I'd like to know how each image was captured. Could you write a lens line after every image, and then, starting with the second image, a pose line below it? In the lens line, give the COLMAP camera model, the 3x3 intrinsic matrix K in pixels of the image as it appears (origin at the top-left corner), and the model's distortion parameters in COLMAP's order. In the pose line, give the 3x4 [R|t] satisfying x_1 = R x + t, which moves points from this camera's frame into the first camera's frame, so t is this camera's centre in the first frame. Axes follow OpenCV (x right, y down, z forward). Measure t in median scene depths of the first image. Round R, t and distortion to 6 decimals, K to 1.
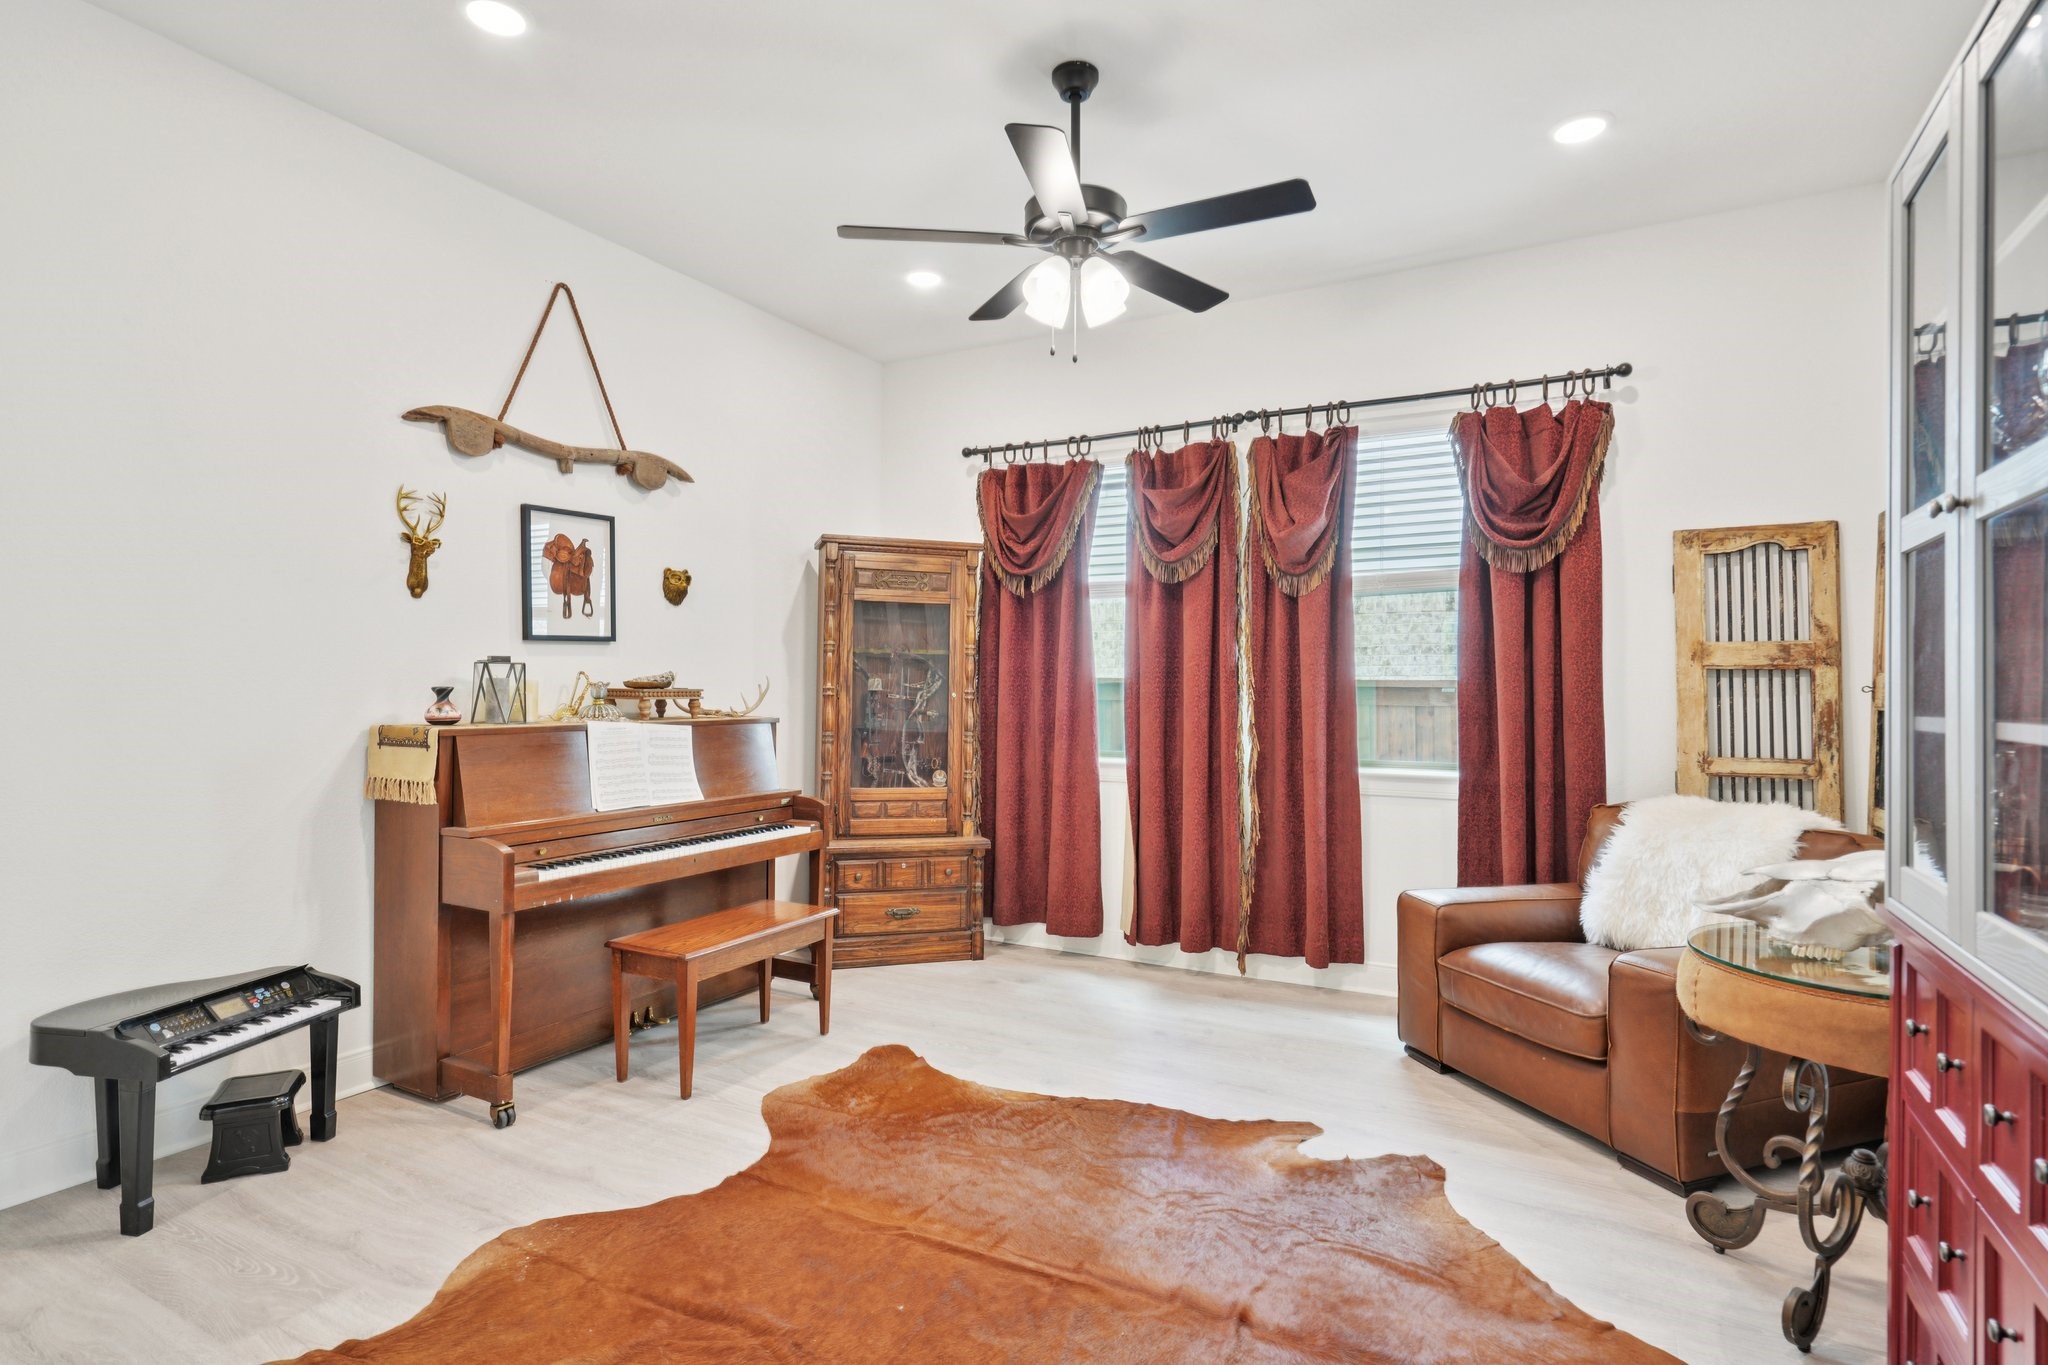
lens RADIAL K [[1035.5, 0, 1026.2], [0, 1035.5, 693.2], [0, 0, 1]] dist [0.003312, 0.000910]
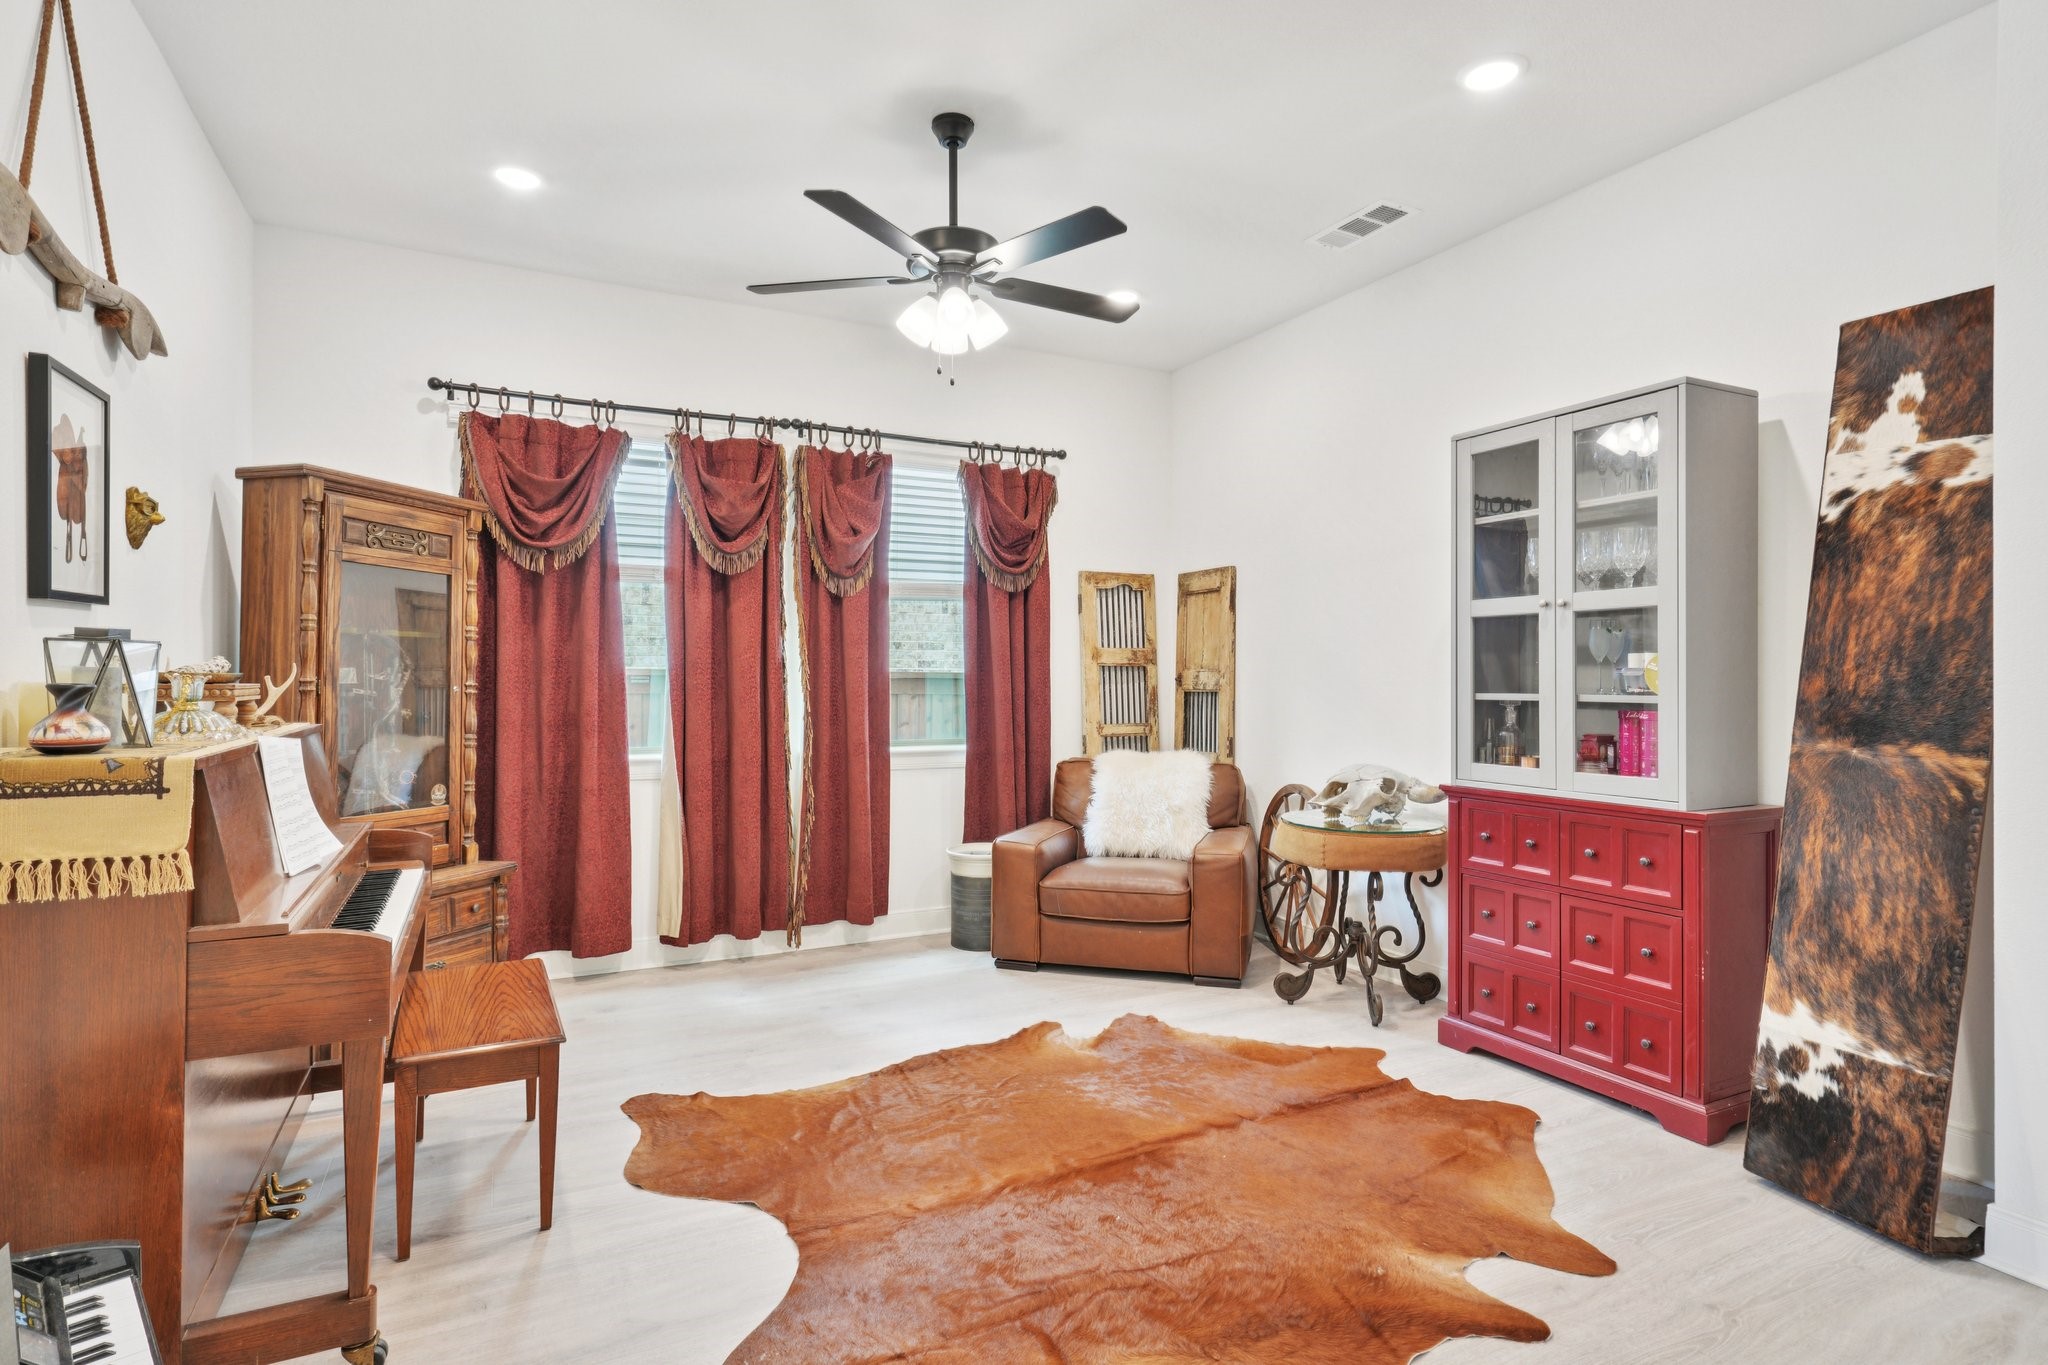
lens RADIAL K [[1040.4, 0, 1024.0], [0, 1040.4, 682.5], [0, 0, 1]] dist [0.002237, 0.000260]
pose [[0.563143, -0.006180, 0.826337, -0.601259], [0.004369, 0.999980, 0.004502, -0.005914], [-0.826348, 0.001075, 0.563159, 0.227695]]
